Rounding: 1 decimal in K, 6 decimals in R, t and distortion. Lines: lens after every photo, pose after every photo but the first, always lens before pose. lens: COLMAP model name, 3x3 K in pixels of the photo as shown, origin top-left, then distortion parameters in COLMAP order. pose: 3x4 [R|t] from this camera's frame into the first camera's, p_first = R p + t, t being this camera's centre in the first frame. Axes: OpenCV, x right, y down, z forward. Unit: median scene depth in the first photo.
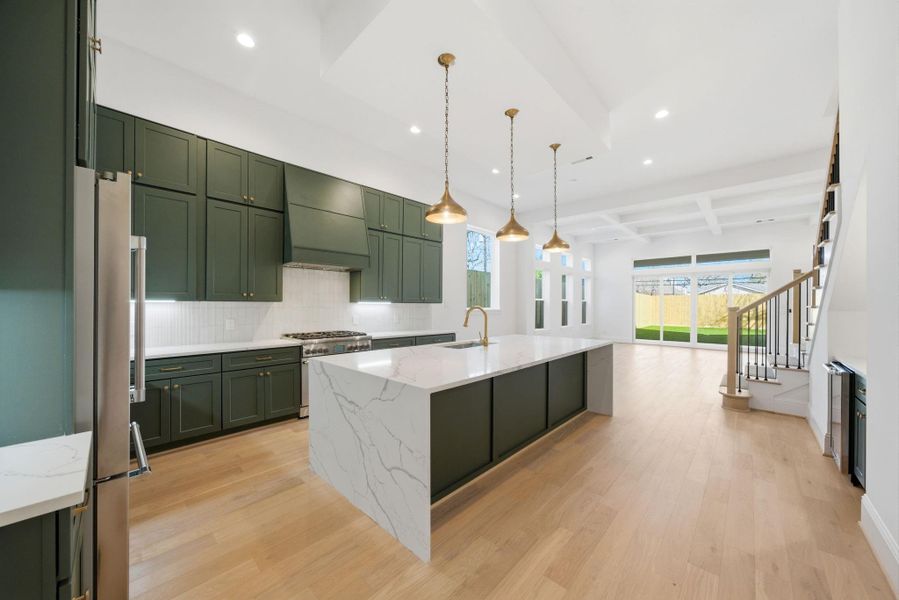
lens RADIAL K [[332.6, 0, 452.7], [0, 332.6, 302.1], [0, 0, 1]] dist [0.000442, -0.000004]
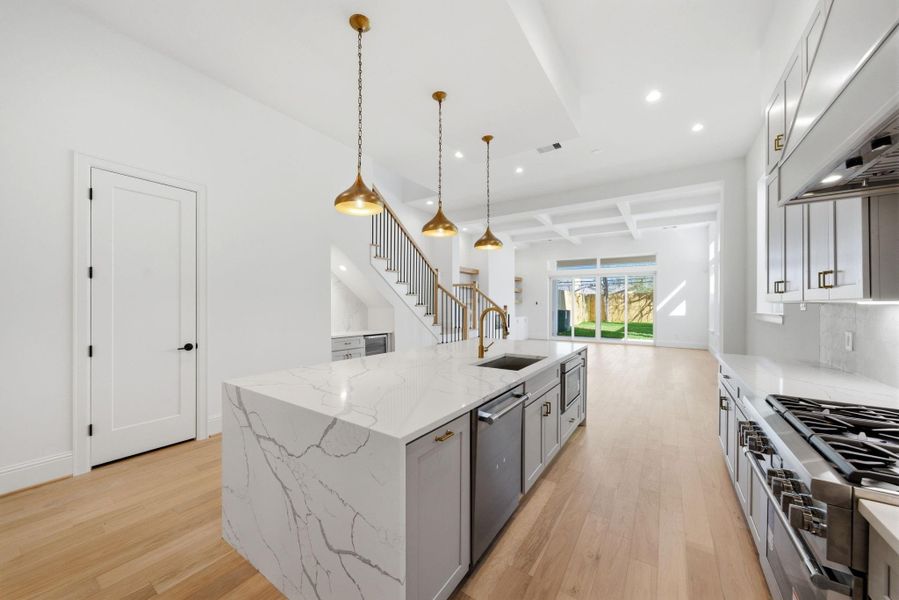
lens RADIAL K [[332.6, 0, 456.8], [0, 332.6, 304.8], [0, 0, 1]] dist [0.000442, -0.000004]
pose [[0.955729, -0.006925, 0.294166, -0.049006], [0.004076, 0.999939, 0.010295, -0.000682], [-0.294219, -0.008640, 0.955699, 0.090401]]
